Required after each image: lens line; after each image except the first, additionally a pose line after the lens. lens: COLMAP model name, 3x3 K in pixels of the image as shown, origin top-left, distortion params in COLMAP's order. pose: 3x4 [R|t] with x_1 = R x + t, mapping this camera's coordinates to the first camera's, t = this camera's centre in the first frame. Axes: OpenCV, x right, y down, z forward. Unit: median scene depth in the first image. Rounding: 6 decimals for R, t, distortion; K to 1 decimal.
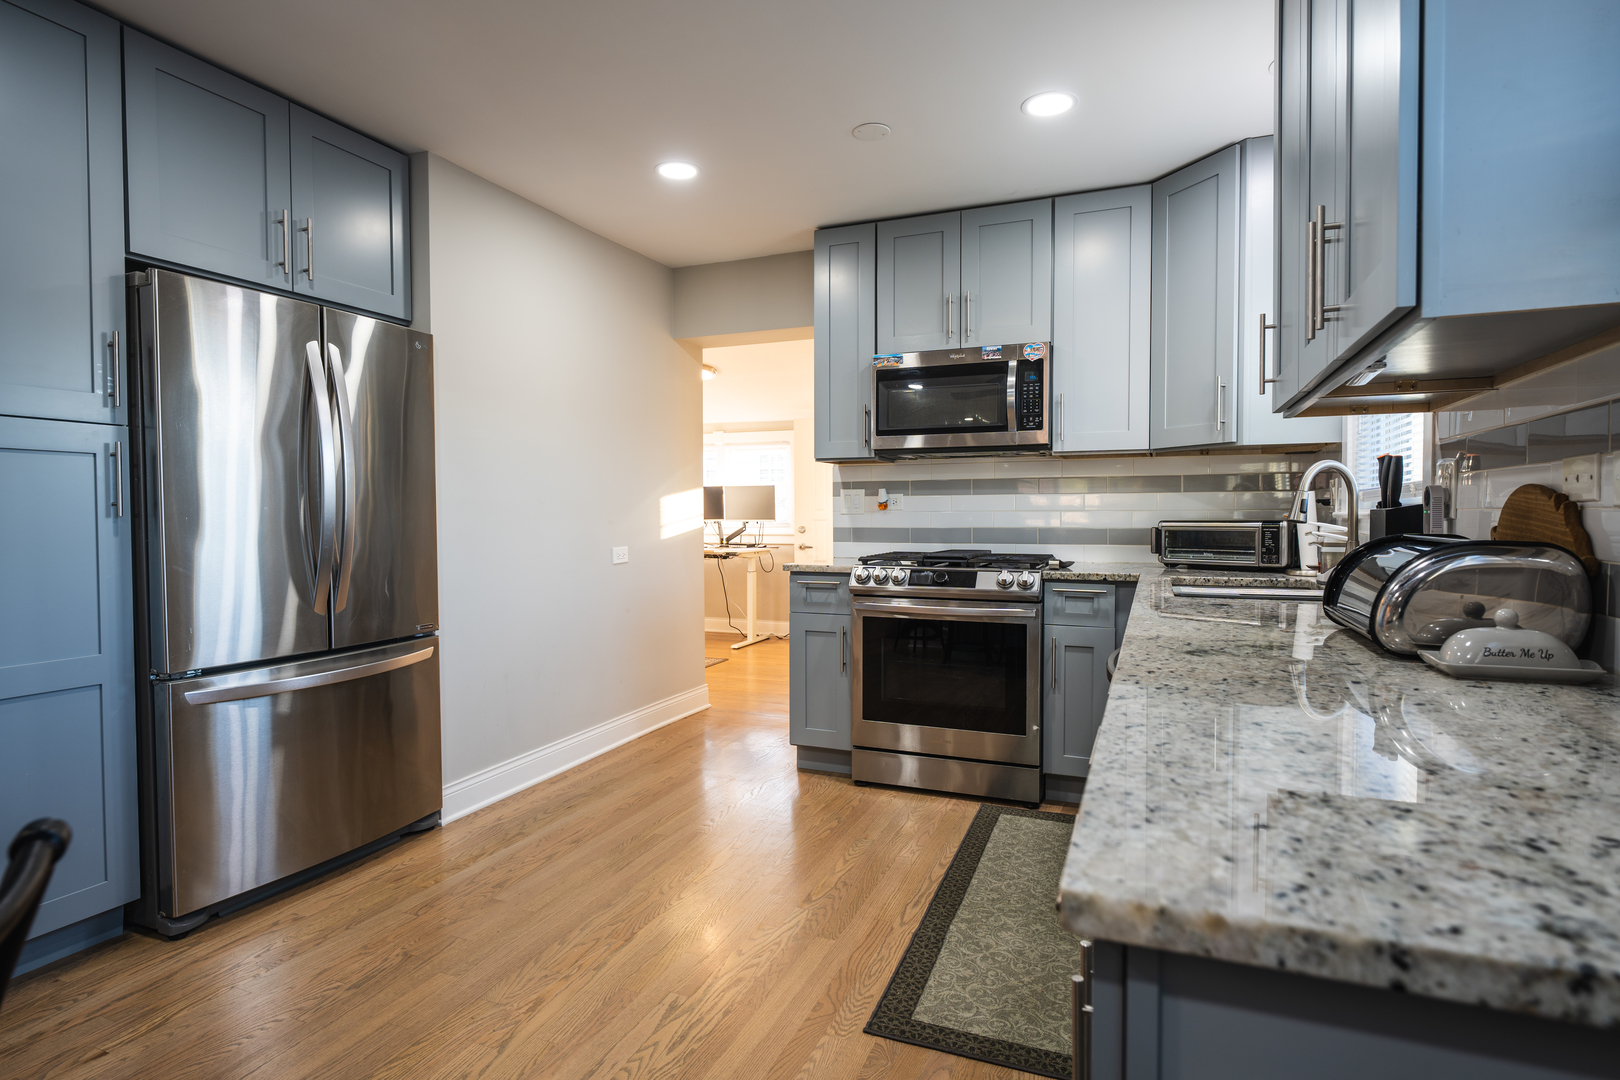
lens RADIAL K [[851.3, 0, 810.0], [0, 851.3, 540.0], [0, 0, 1]] dist [0.002243, 0.000027]
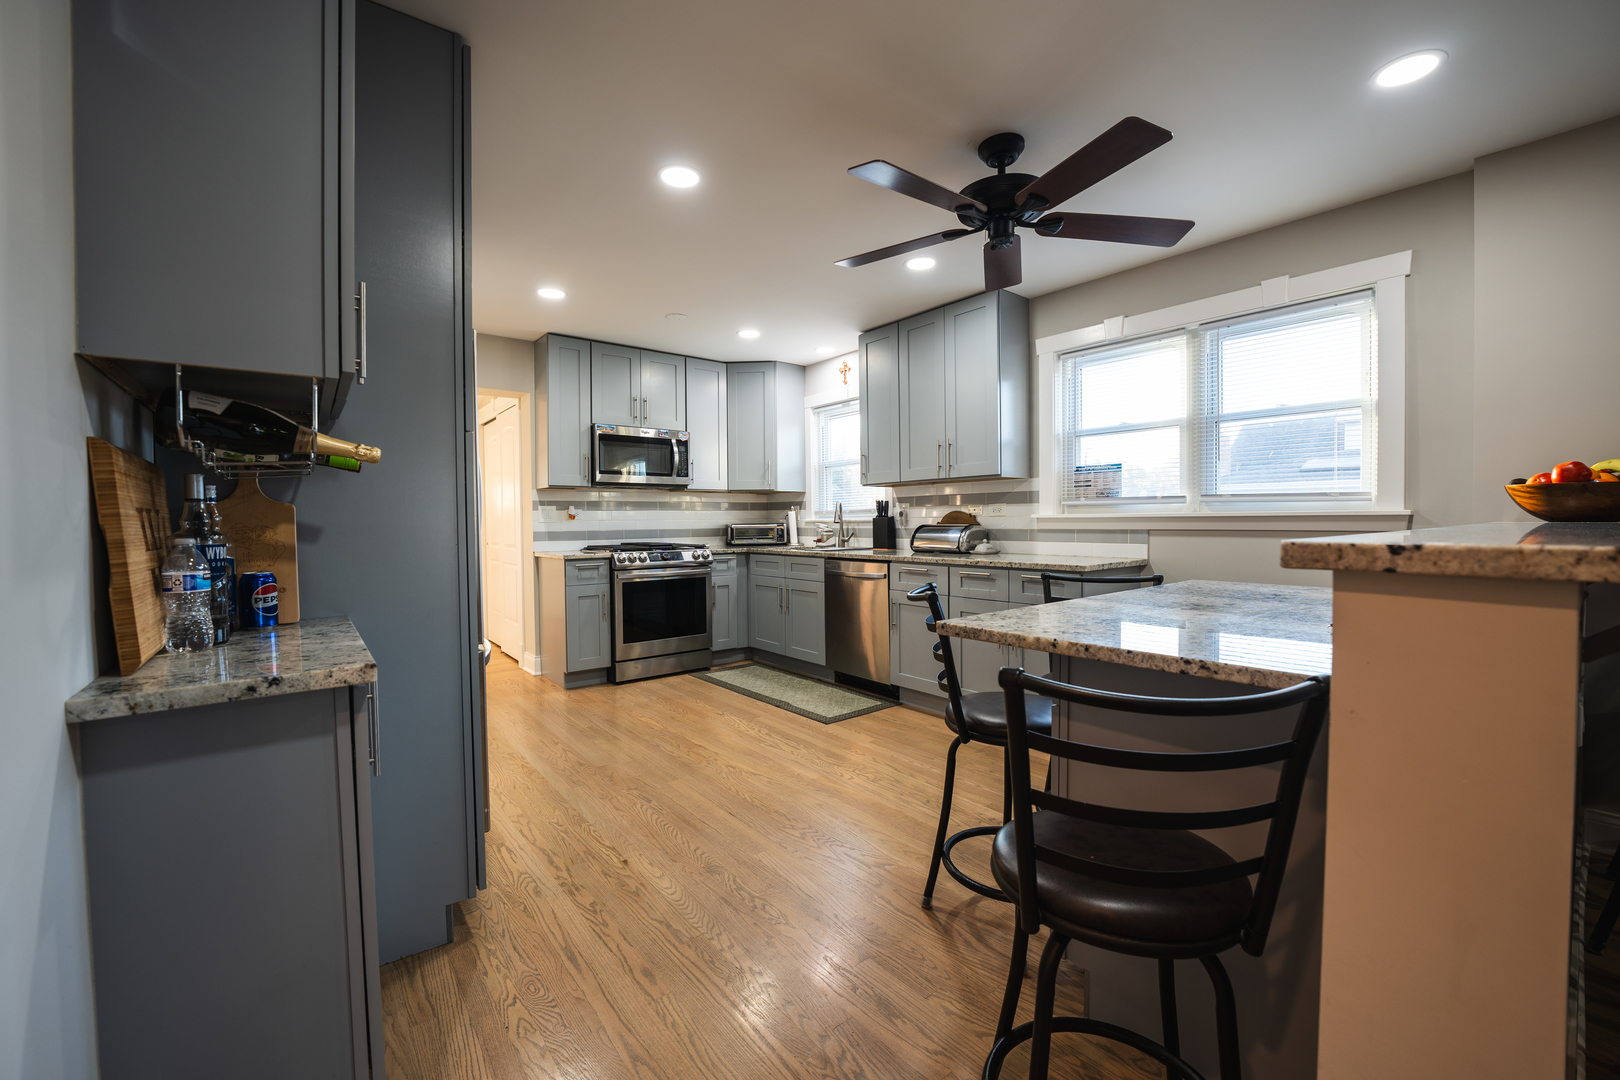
lens RADIAL K [[650.9, 0, 810.0], [0, 650.9, 540.0], [0, 0, 1]] dist [-0.000371, -0.000016]
pose [[0.481591, -0.027782, 0.875955, -0.883576], [0.035522, 0.999295, 0.012164, 0.003699], [-0.875676, 0.025257, 0.482239, 0.054506]]
